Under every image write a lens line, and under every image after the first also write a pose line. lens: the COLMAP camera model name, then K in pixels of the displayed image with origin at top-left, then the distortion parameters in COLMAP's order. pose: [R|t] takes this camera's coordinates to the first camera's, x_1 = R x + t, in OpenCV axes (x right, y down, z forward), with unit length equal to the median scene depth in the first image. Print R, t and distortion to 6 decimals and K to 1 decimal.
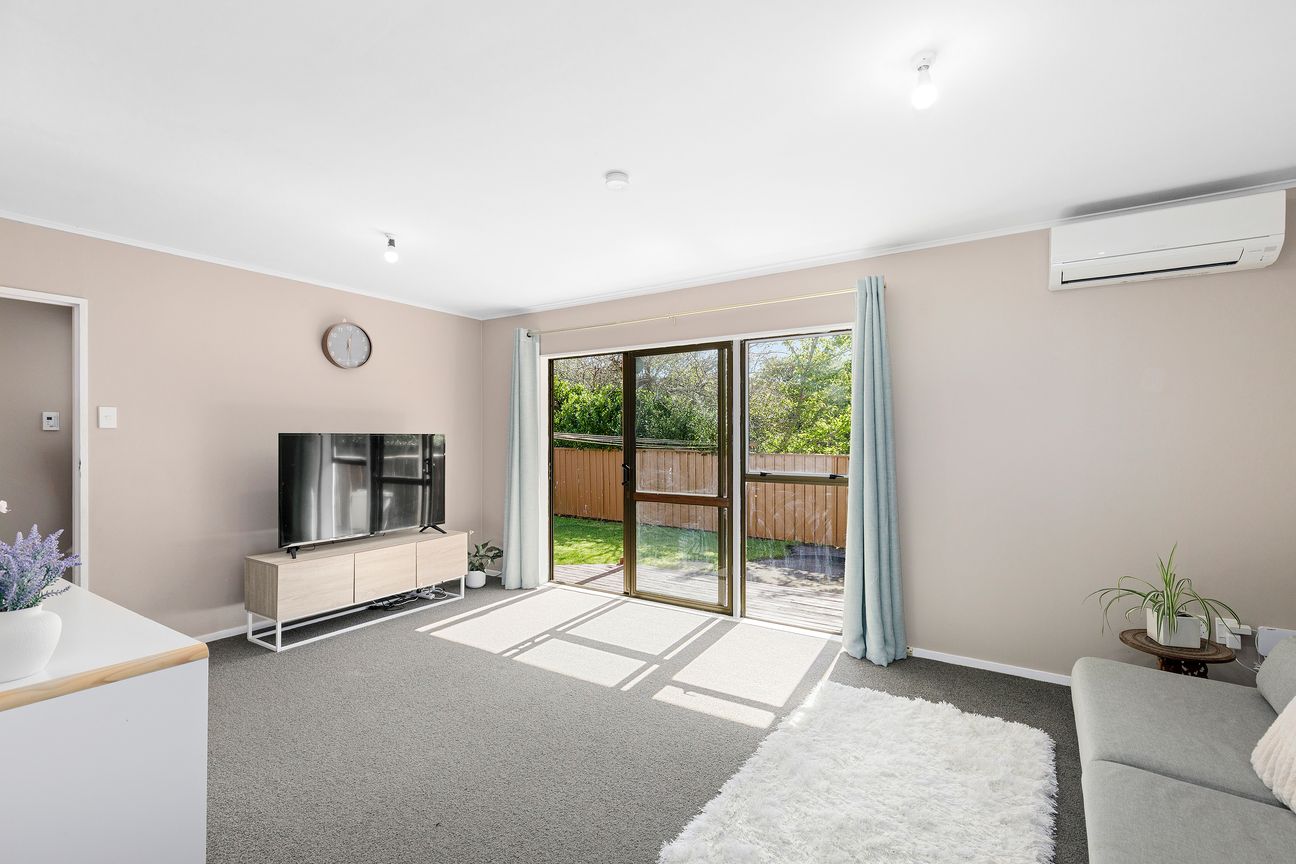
lens RADIAL K [[593.8, 0, 640.9], [0, 593.8, 432.8], [0, 0, 1]] dist [0.014042, -0.000016]
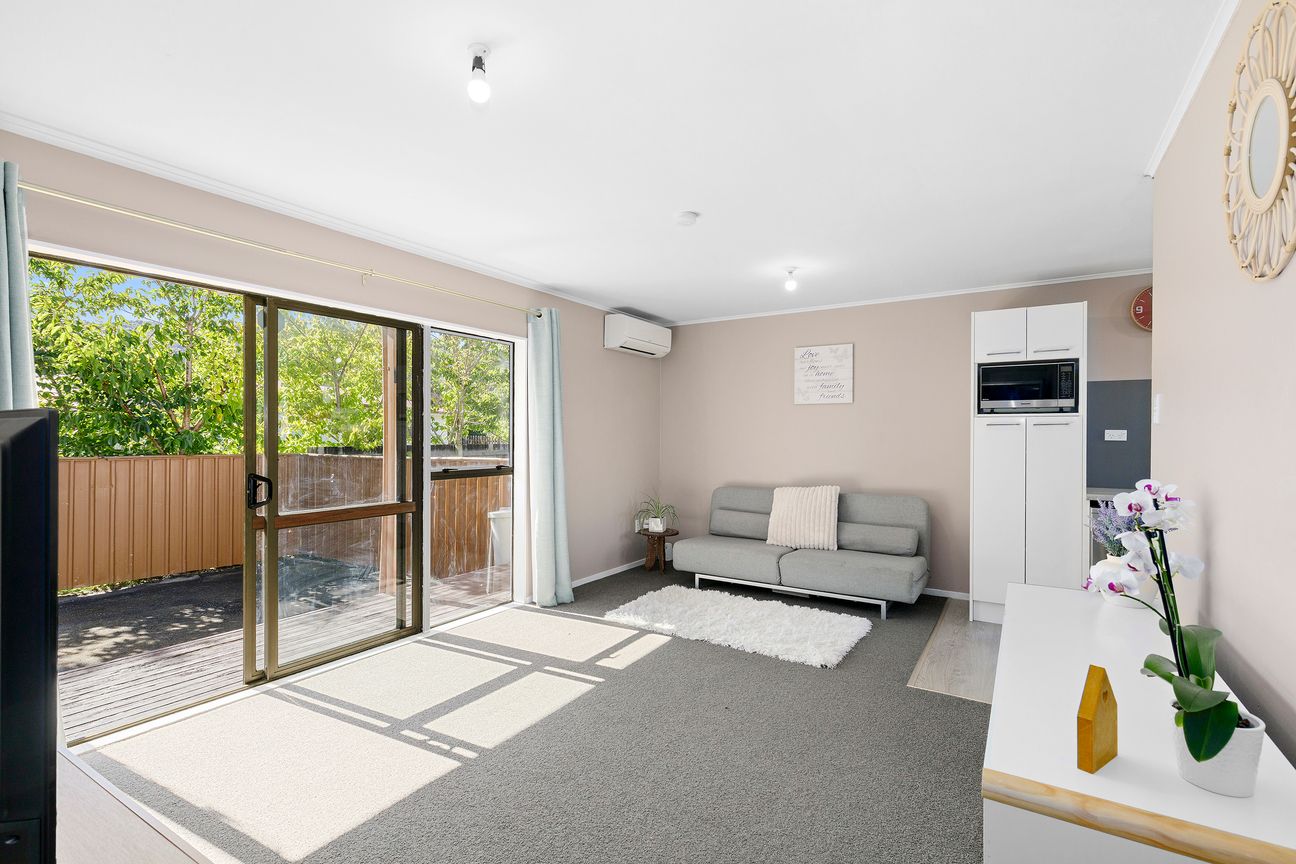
lens RADIAL K [[602.5, 0, 653.2], [0, 602.5, 432.8], [0, 0, 1]] dist [0.018314, -0.000013]
pose [[-0.041587, 0.003919, 0.999127, -0.878878], [-0.012158, 0.999916, -0.004428, 0.009133], [-0.999061, -0.012331, -0.041536, 0.790516]]
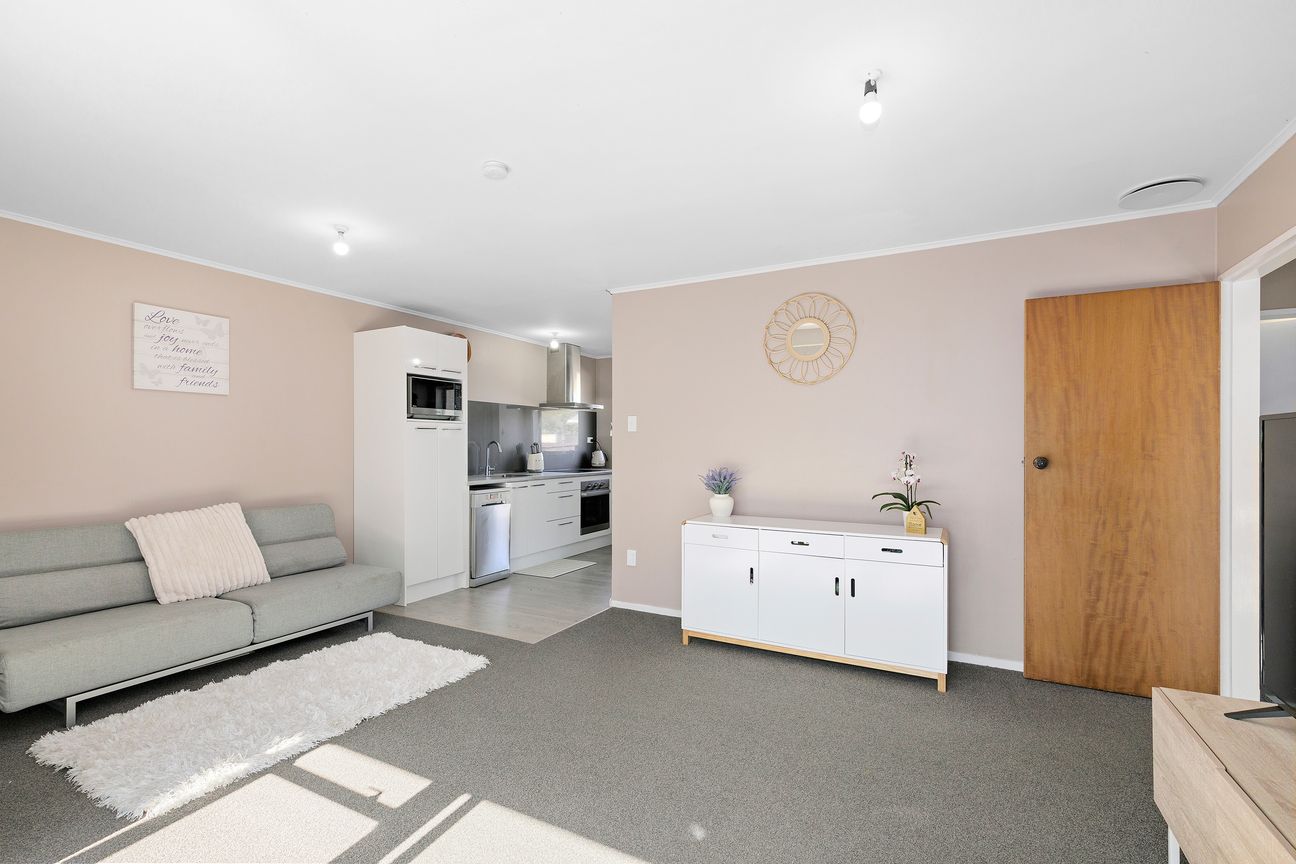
lens RADIAL K [[588.9, 0, 643.6], [0, 588.9, 445.0], [0, 0, 1]] dist [-0.001167, -0.000119]
pose [[-0.993916, 0.000075, -0.110138, -0.128395], [0.000749, 0.999981, -0.006085, 0.024534], [0.110135, -0.006130, -0.993898, 1.401241]]
